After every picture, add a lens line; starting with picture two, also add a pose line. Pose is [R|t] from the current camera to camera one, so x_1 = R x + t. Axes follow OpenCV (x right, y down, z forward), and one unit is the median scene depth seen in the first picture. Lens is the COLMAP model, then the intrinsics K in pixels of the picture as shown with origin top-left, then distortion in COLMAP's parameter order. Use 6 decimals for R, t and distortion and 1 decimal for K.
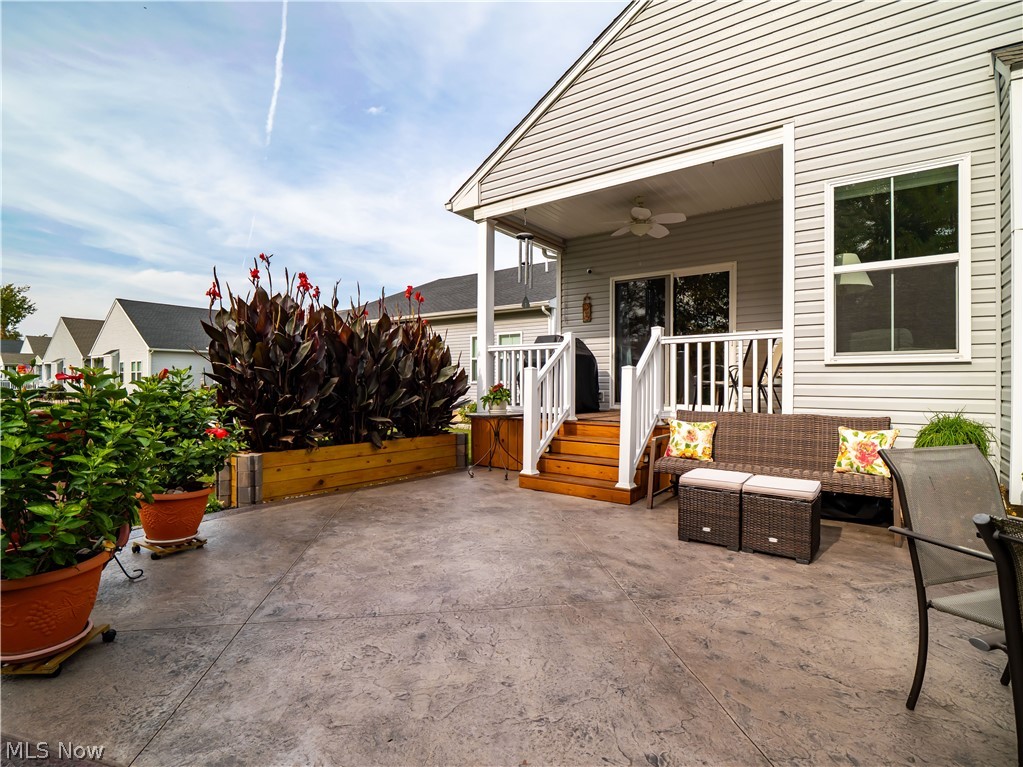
lens RADIAL K [[505.6, 0, 511.5], [0, 505.6, 383.5], [0, 0, 1]] dist [-0.013991, -0.000921]
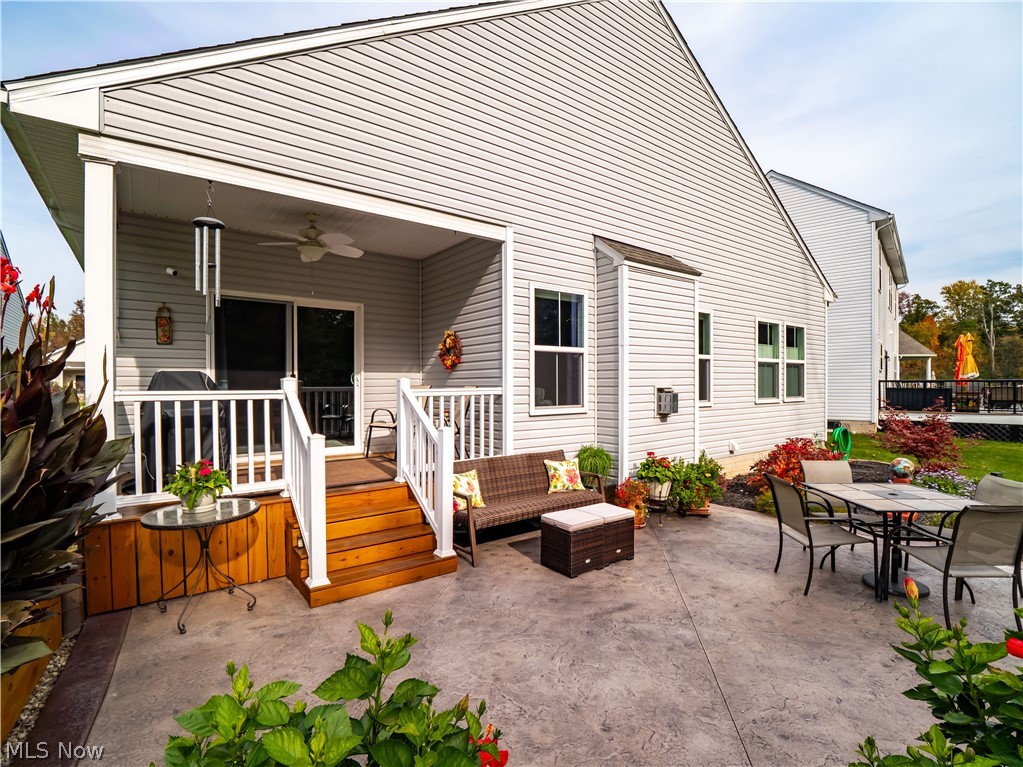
lens RADIAL K [[505.6, 0, 511.5], [0, 505.6, 383.5], [0, 0, 1]] dist [-0.013991, -0.000921]
pose [[0.273366, -0.008691, 0.961871, -0.716561], [0.001437, 0.999962, 0.008626, -0.138073], [-0.961909, -0.000976, 0.273368, 0.673380]]
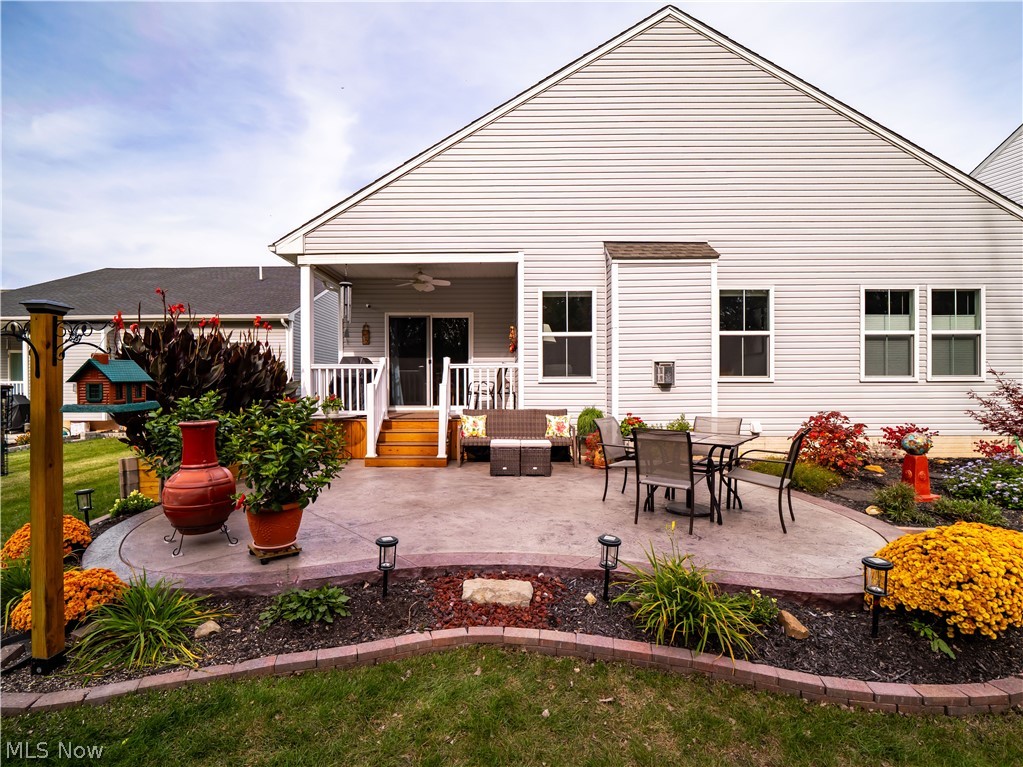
lens RADIAL K [[512.0, 0, 484.2], [0, 512.0, 387.9], [0, 0, 1]] dist [-0.013855, -0.000554]
pose [[0.822794, -0.010756, 0.568238, -0.662083], [0.006183, 0.999931, 0.009973, -0.038986], [-0.568307, -0.004692, 0.822804, -0.493596]]
